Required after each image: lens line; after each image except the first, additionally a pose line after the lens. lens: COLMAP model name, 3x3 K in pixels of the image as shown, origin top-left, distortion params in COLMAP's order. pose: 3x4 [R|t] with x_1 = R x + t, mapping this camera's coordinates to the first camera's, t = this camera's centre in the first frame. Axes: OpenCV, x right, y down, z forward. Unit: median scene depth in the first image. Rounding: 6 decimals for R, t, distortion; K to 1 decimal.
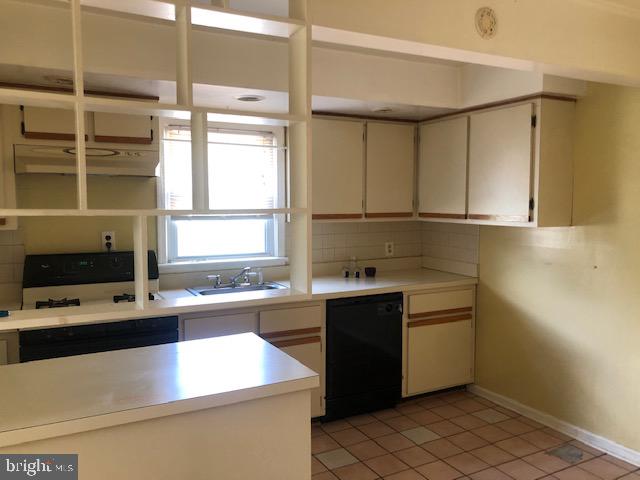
lens RADIAL K [[532.7, 0, 323.5], [0, 532.7, 237.9], [0, 0, 1]] dist [0.057914, -0.043835]
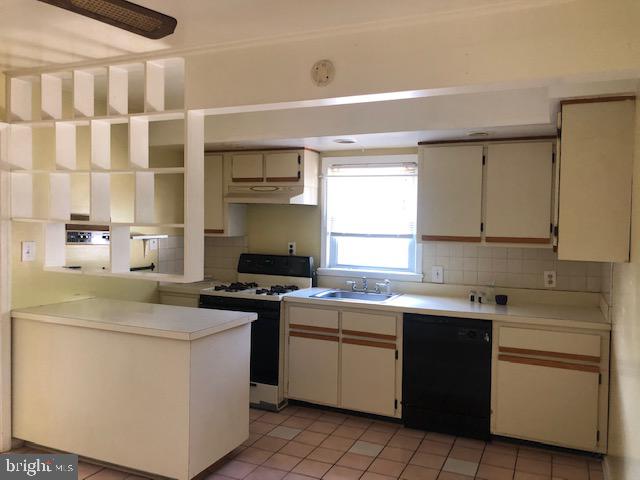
lens RADIAL K [[532.7, 0, 323.7], [0, 532.7, 241.3], [0, 0, 1]] dist [0.057914, -0.043835]
pose [[0.603629, 0.044548, -0.796020, 0.724314], [-0.073678, 0.997282, -0.000059, -0.017825], [0.793854, 0.058685, 0.605270, 0.179697]]
